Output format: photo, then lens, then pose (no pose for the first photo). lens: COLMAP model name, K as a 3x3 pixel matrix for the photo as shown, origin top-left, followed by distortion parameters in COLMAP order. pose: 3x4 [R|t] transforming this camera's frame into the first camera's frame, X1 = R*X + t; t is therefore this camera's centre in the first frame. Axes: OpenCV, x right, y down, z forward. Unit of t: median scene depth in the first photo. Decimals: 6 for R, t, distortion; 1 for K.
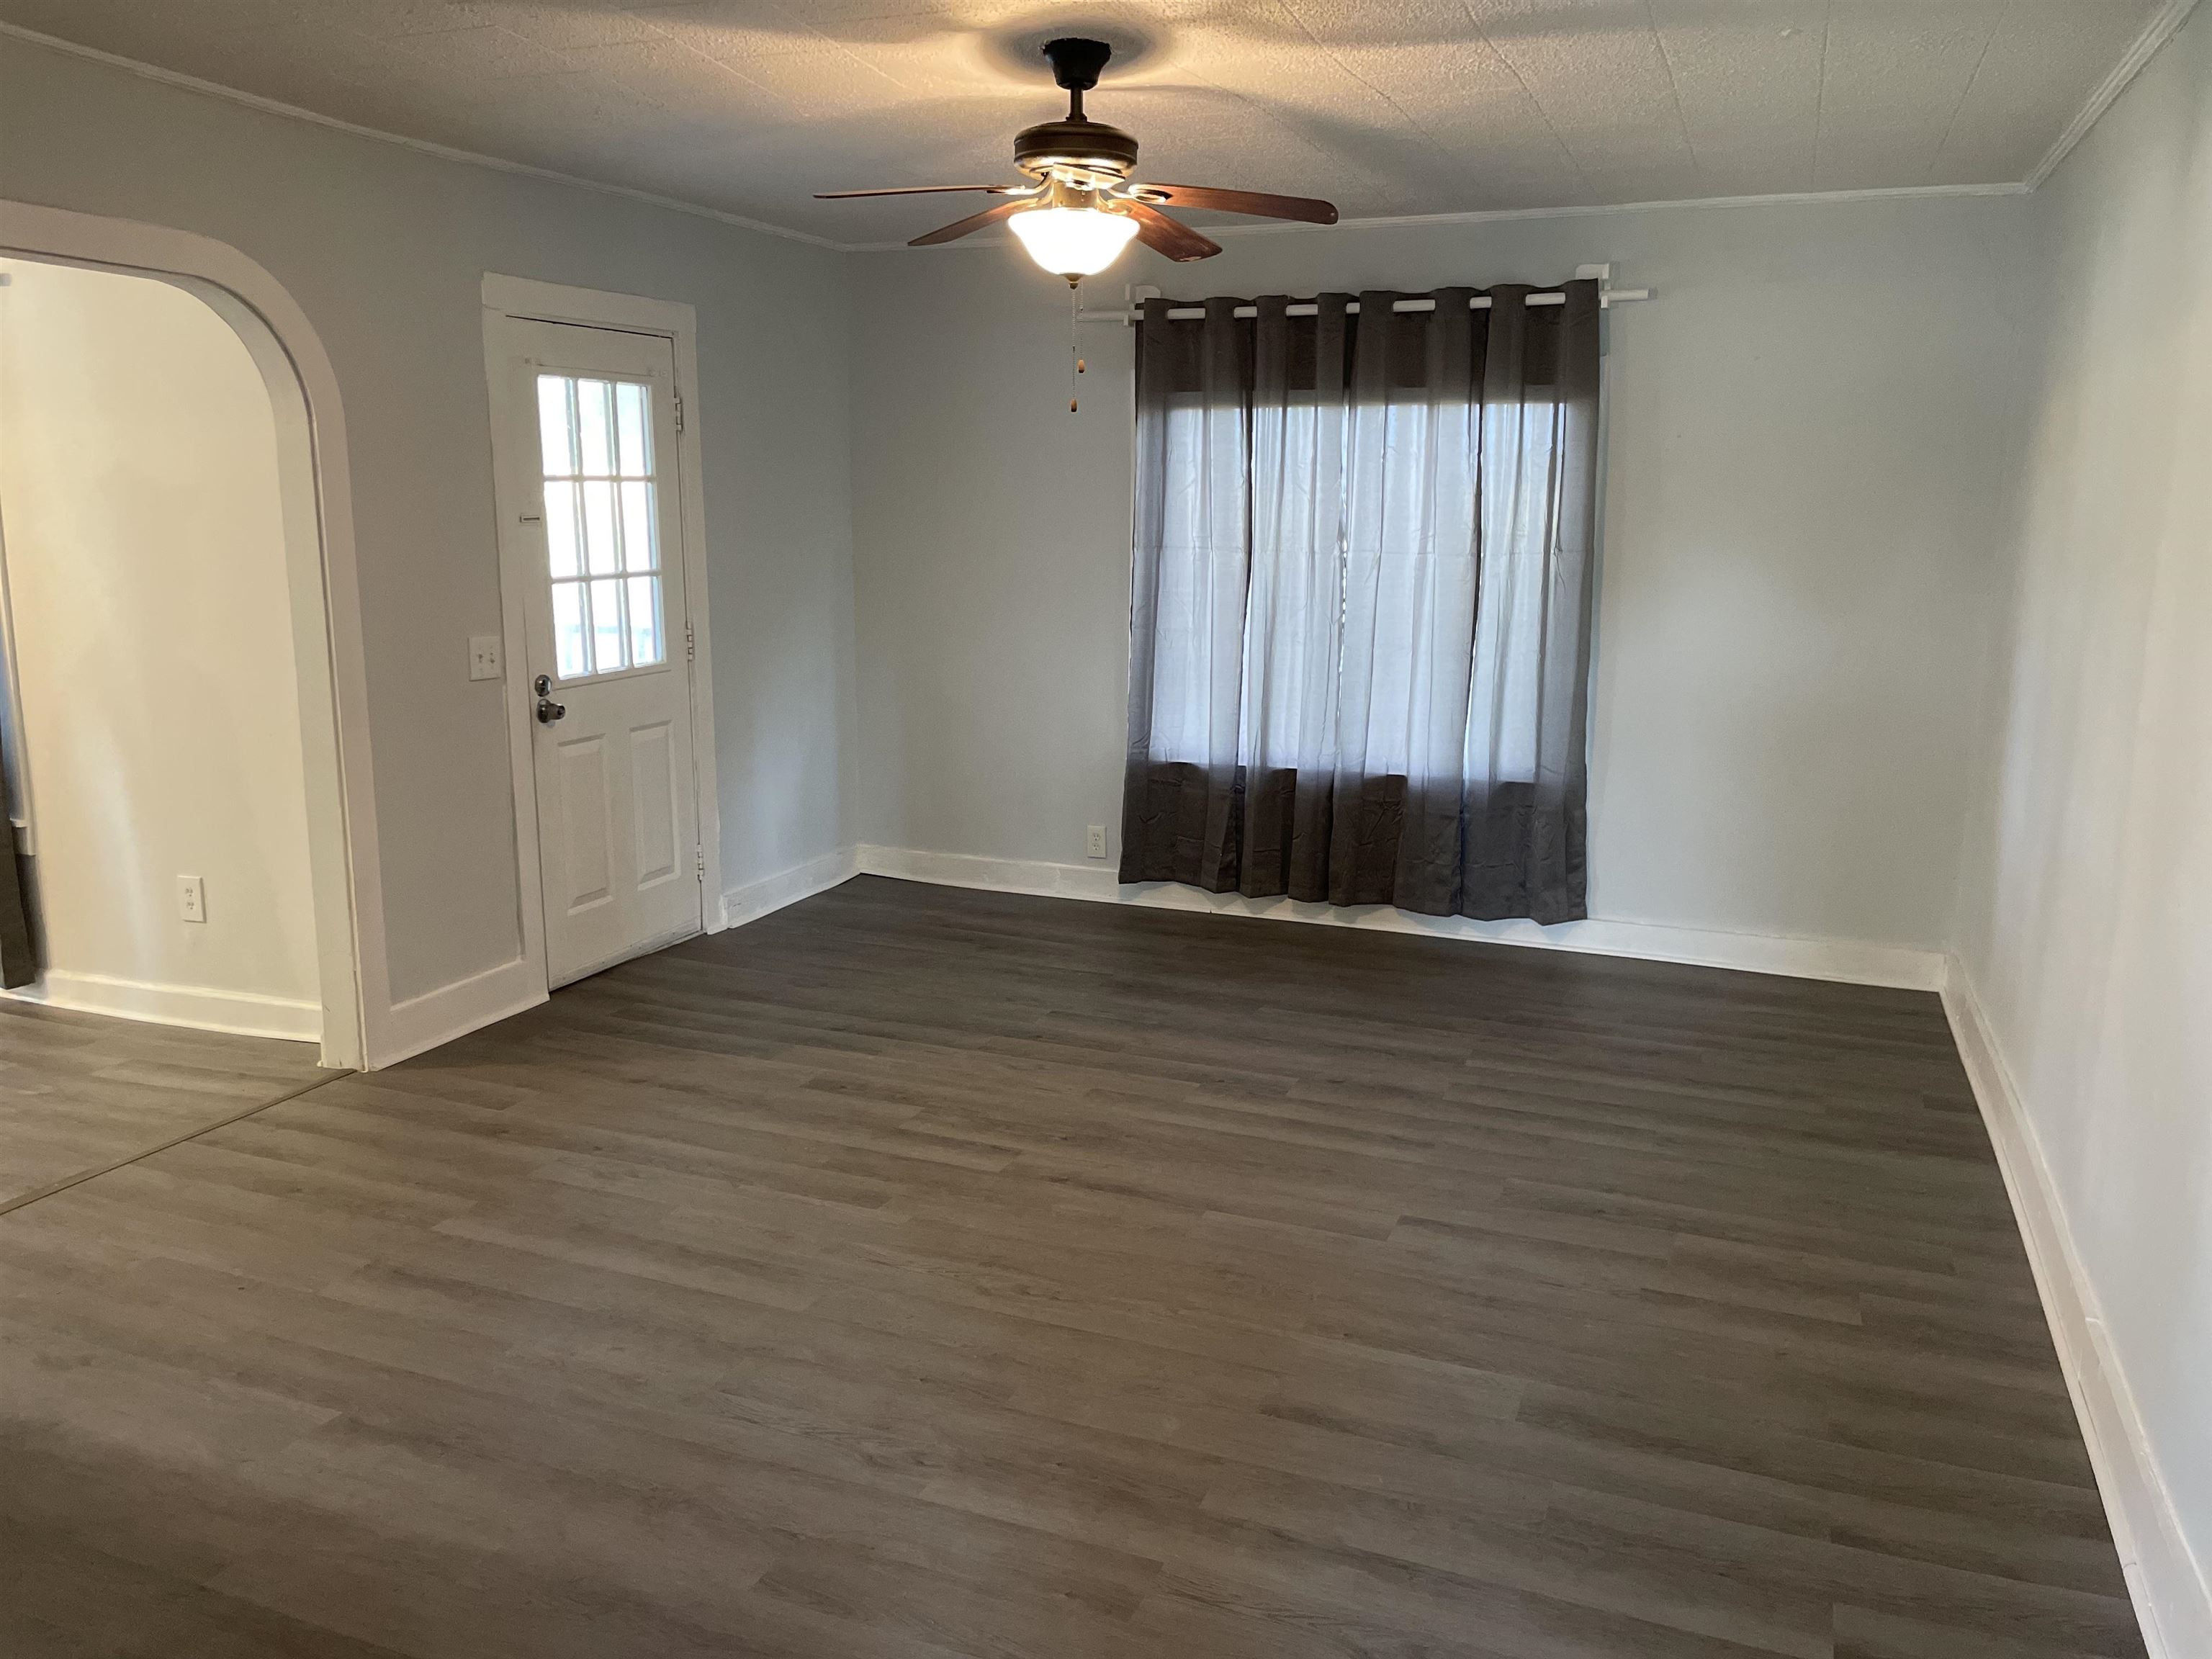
lens RADIAL K [[1683.4, 0, 1098.4], [0, 1683.4, 820.8], [0, 0, 1]] dist [0.050734, -0.006429]
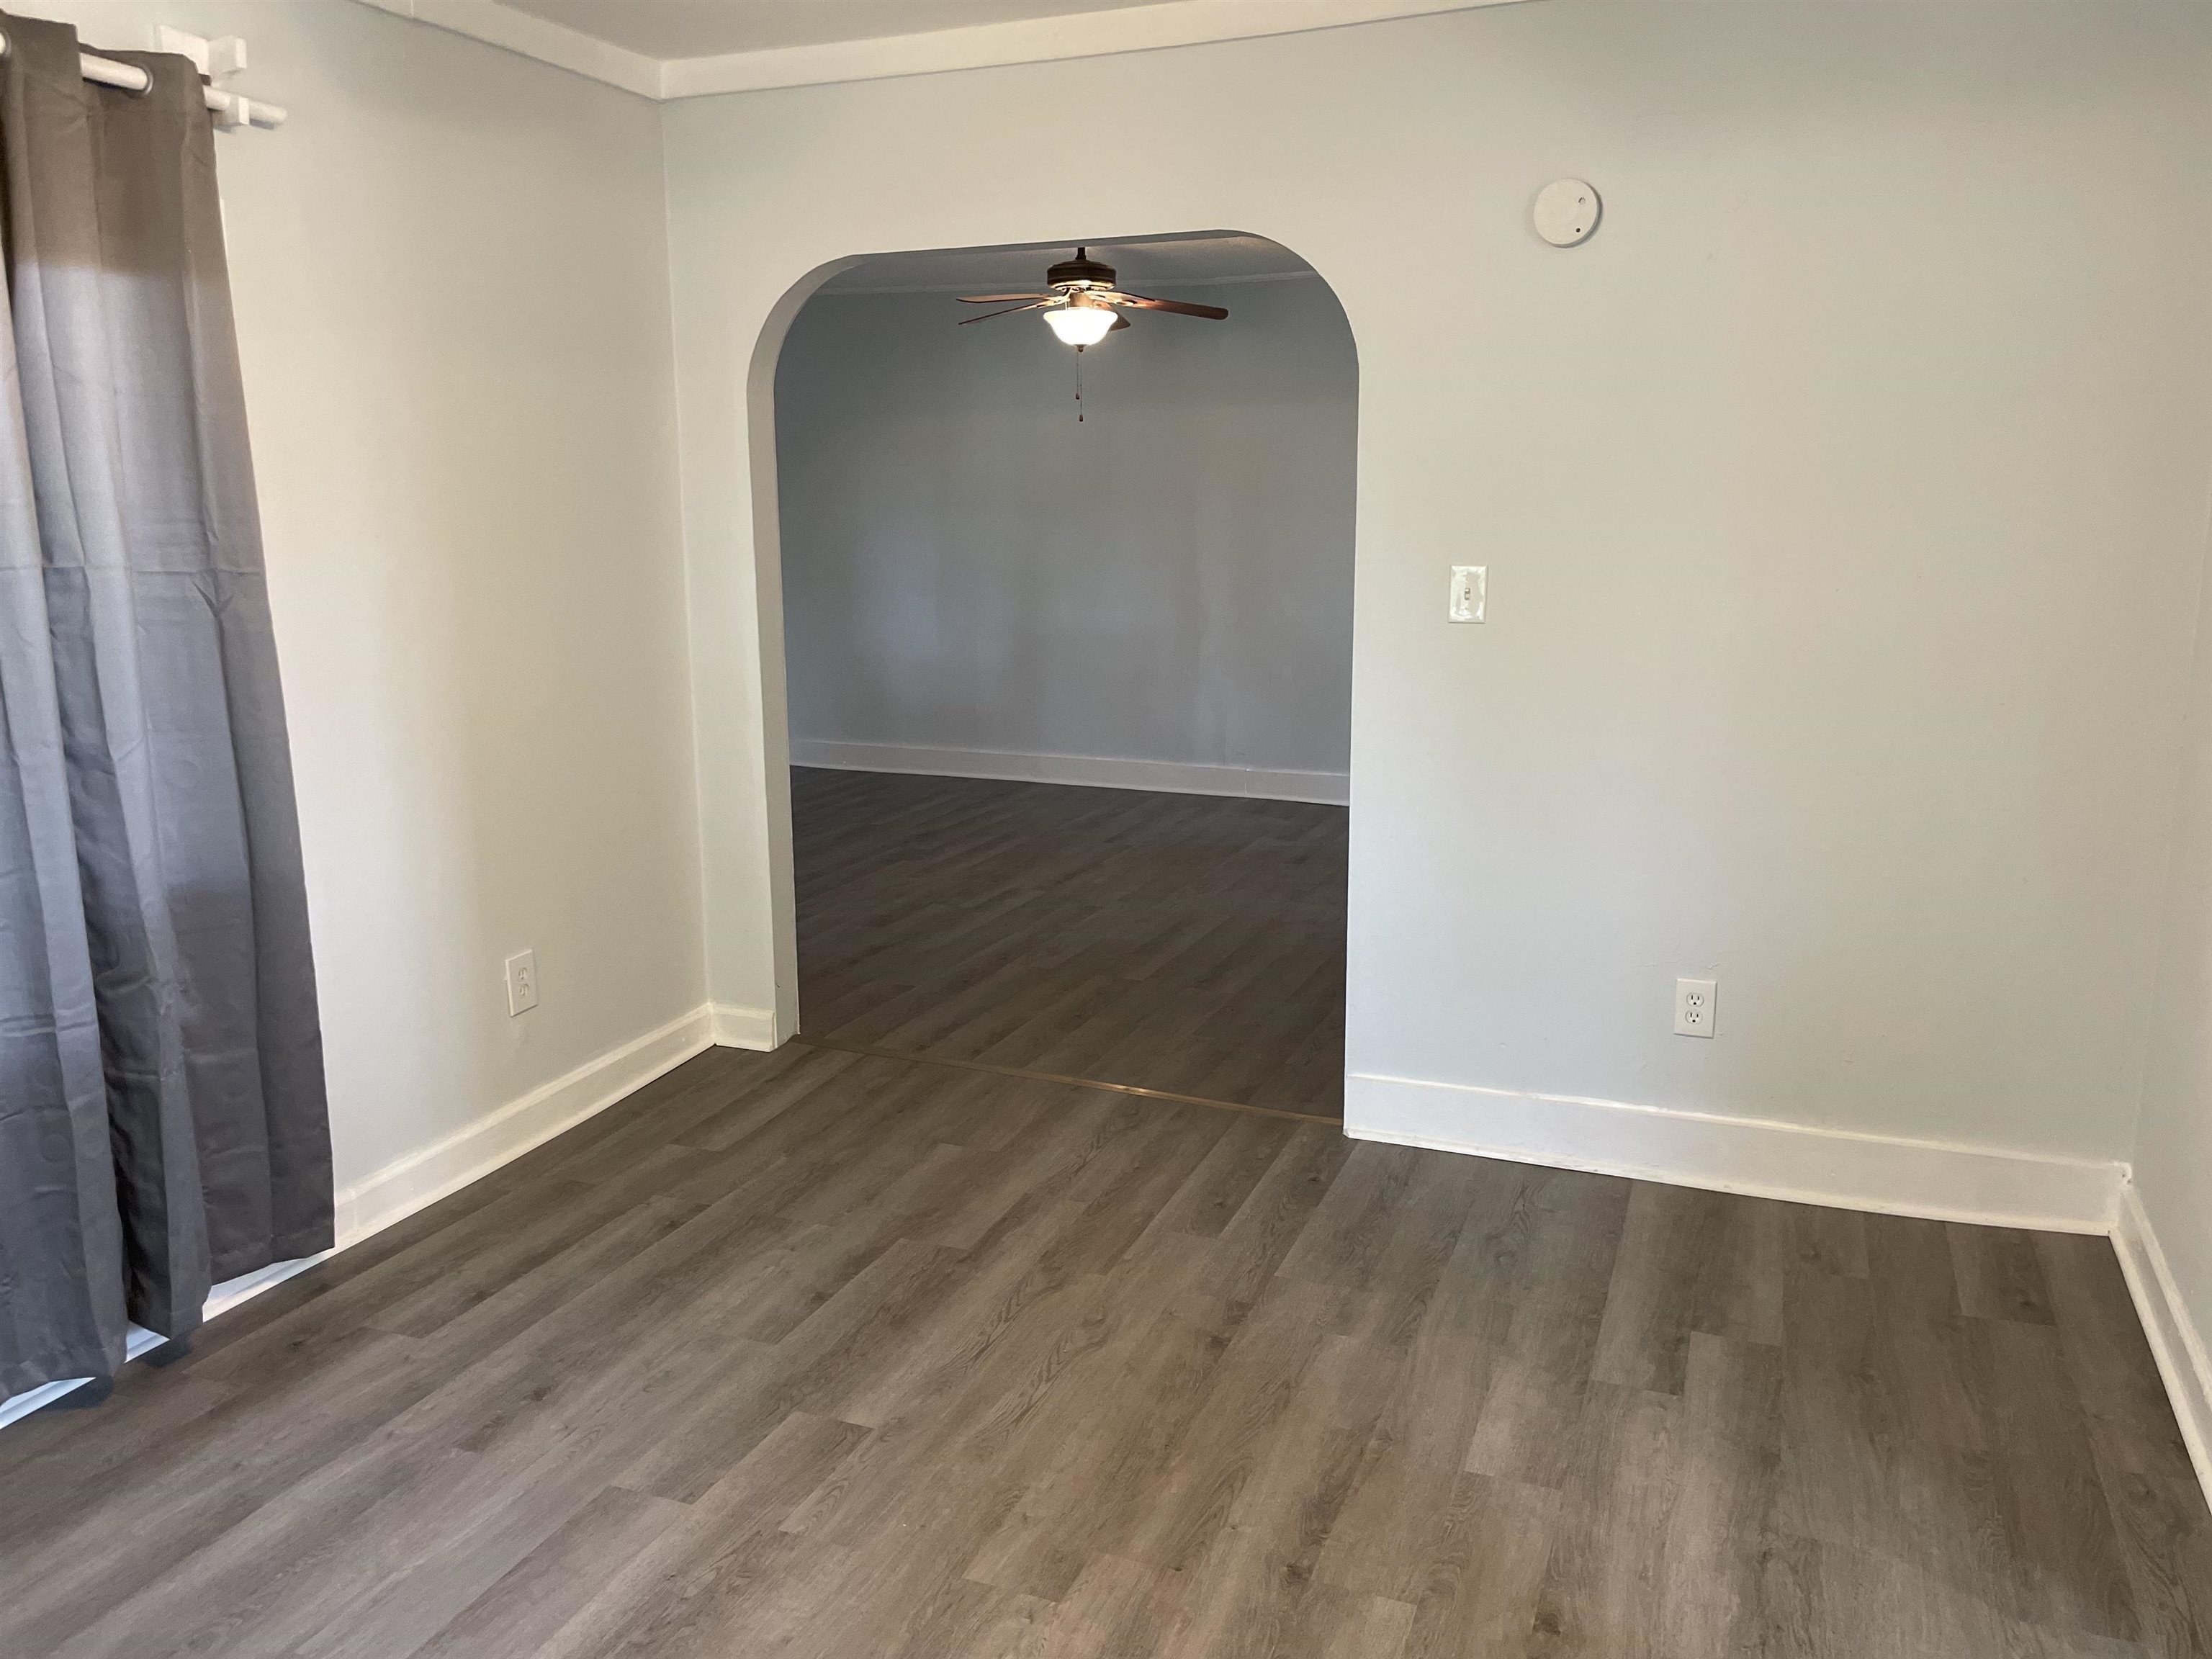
lens RADIAL K [[1683.4, 0, 1098.4], [0, 1683.4, 820.8], [0, 0, 1]] dist [0.050734, -0.006429]
pose [[-0.010869, -0.200787, 0.979575, -1.712739], [0.186698, 0.961998, 0.199256, -0.175220], [-0.982357, 0.185050, 0.027031, 0.946941]]
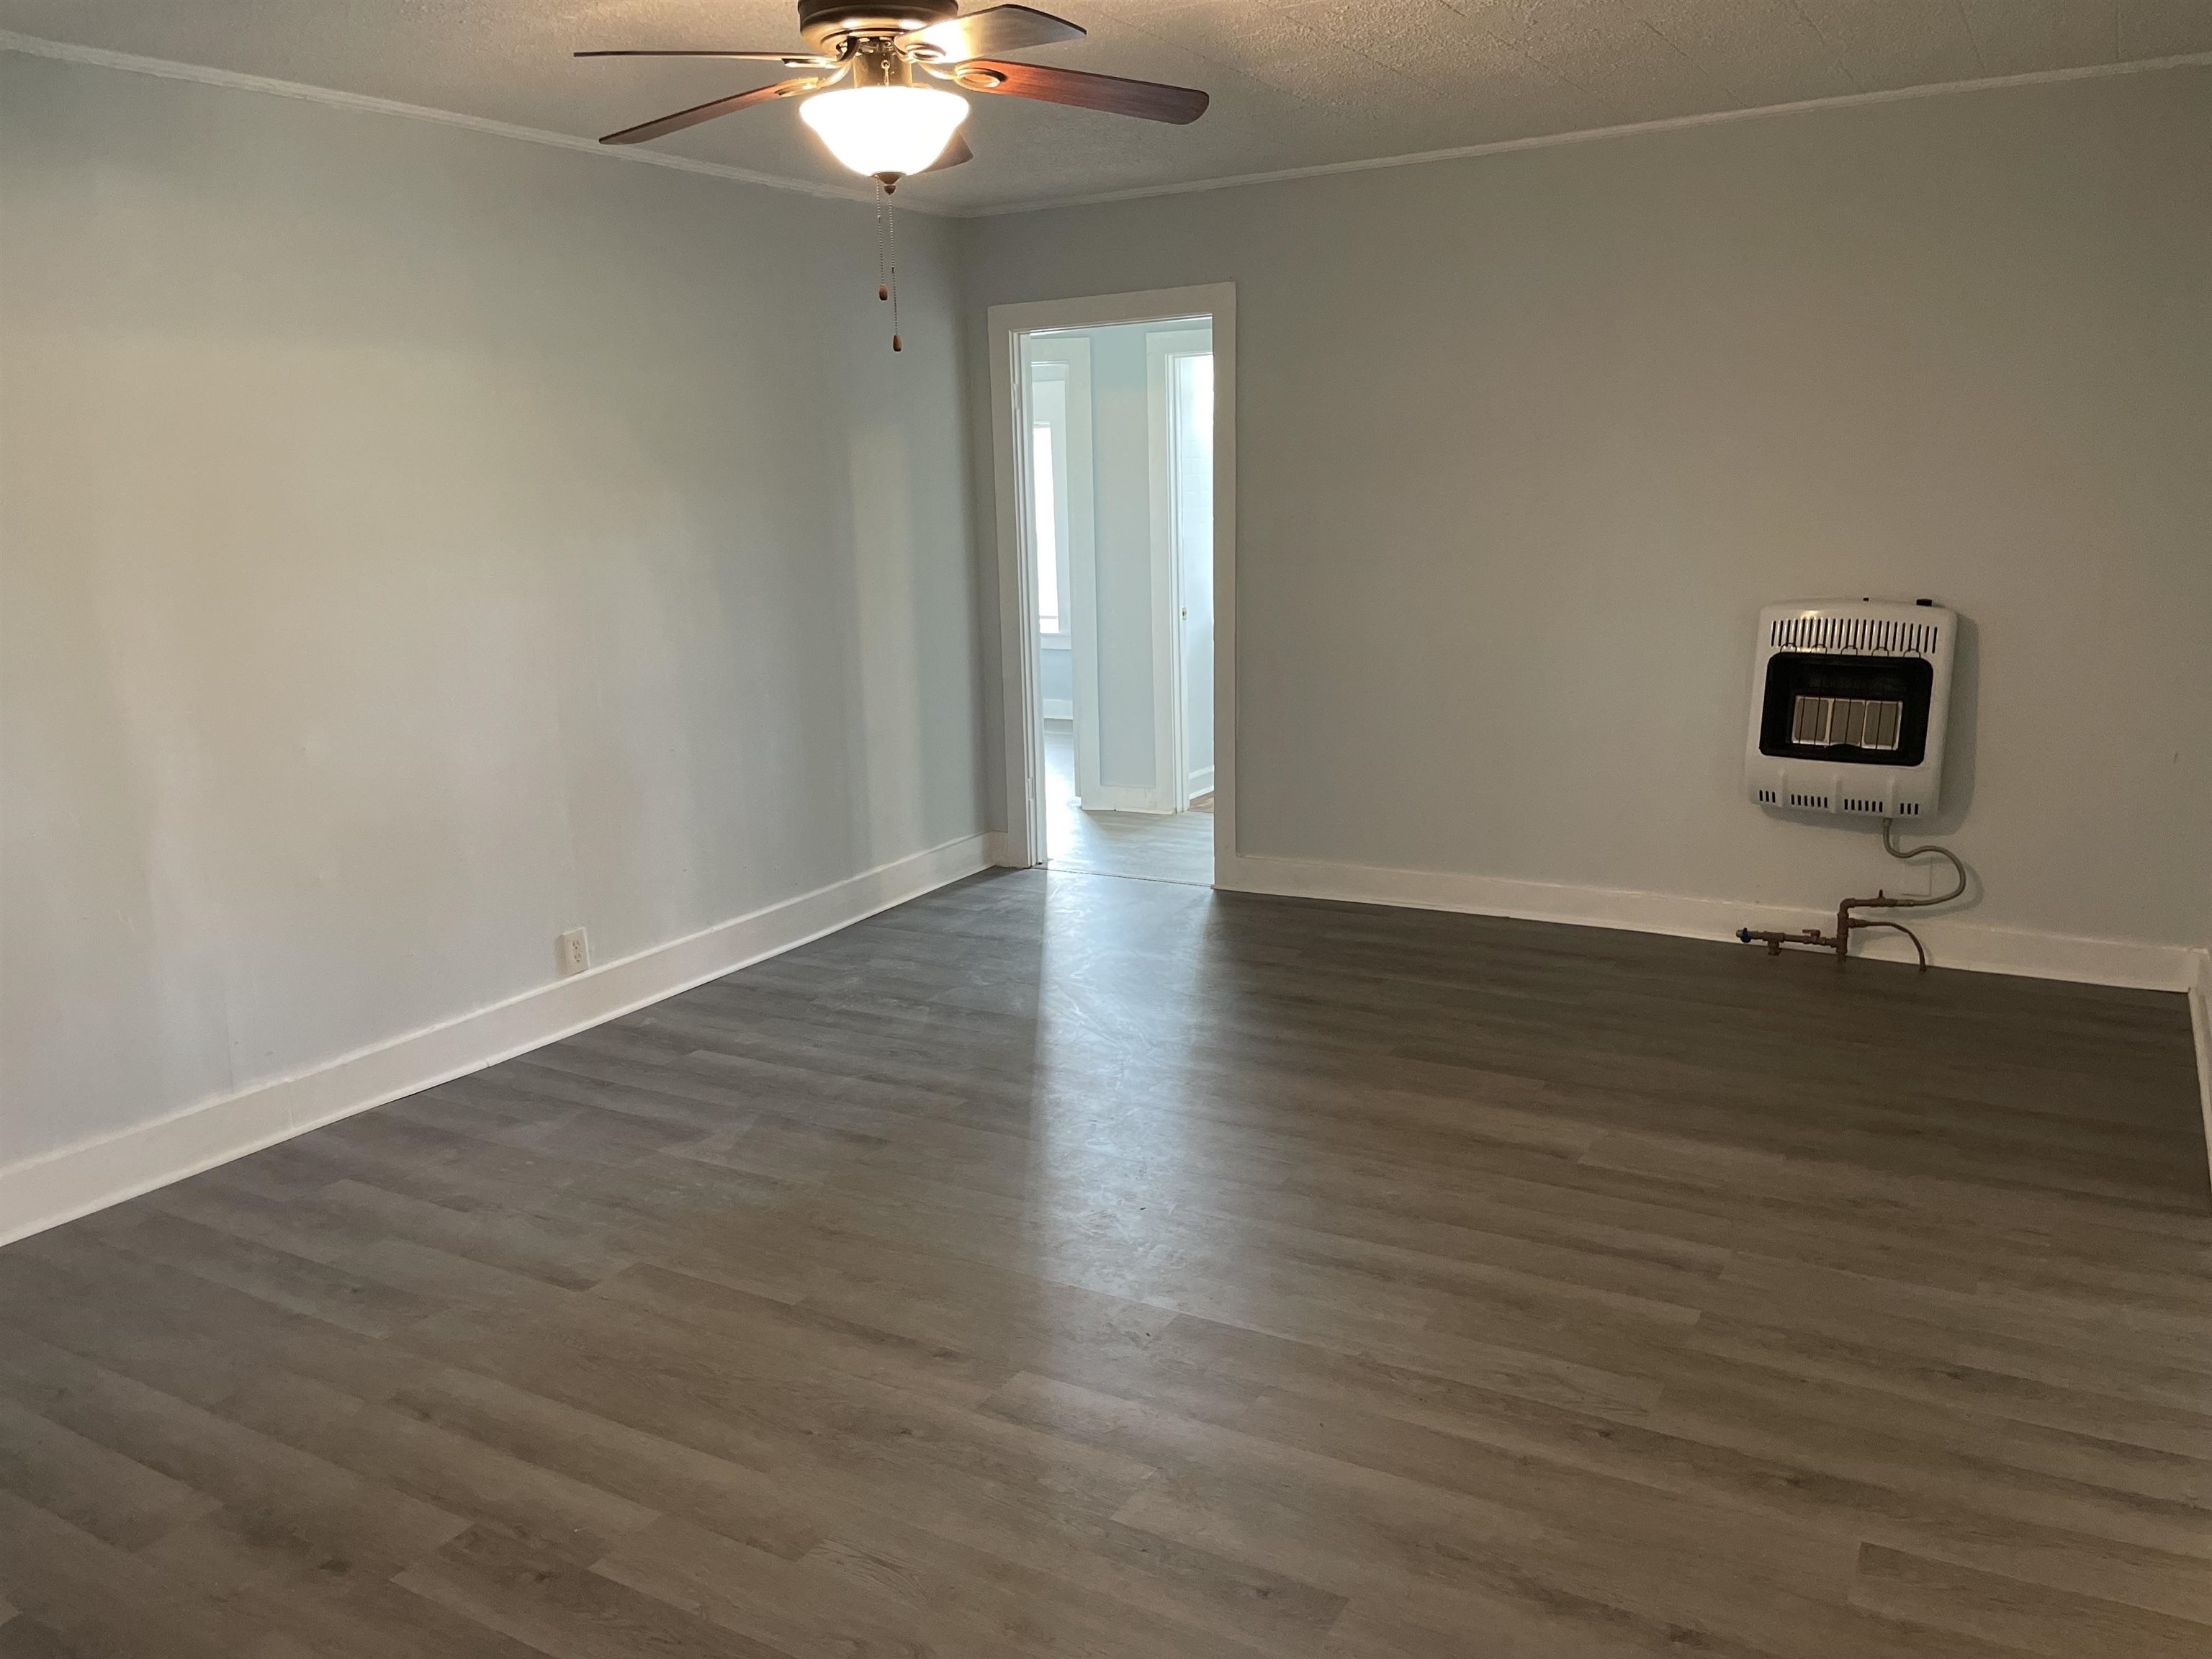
lens RADIAL K [[1683.4, 0, 1098.4], [0, 1683.4, 820.8], [0, 0, 1]] dist [0.050734, -0.006429]
pose [[-0.988796, -0.009972, 0.148940, -0.213500], [0.047192, 0.925707, 0.375286, -0.309630], [-0.141617, 0.378110, -0.914865, 1.678347]]
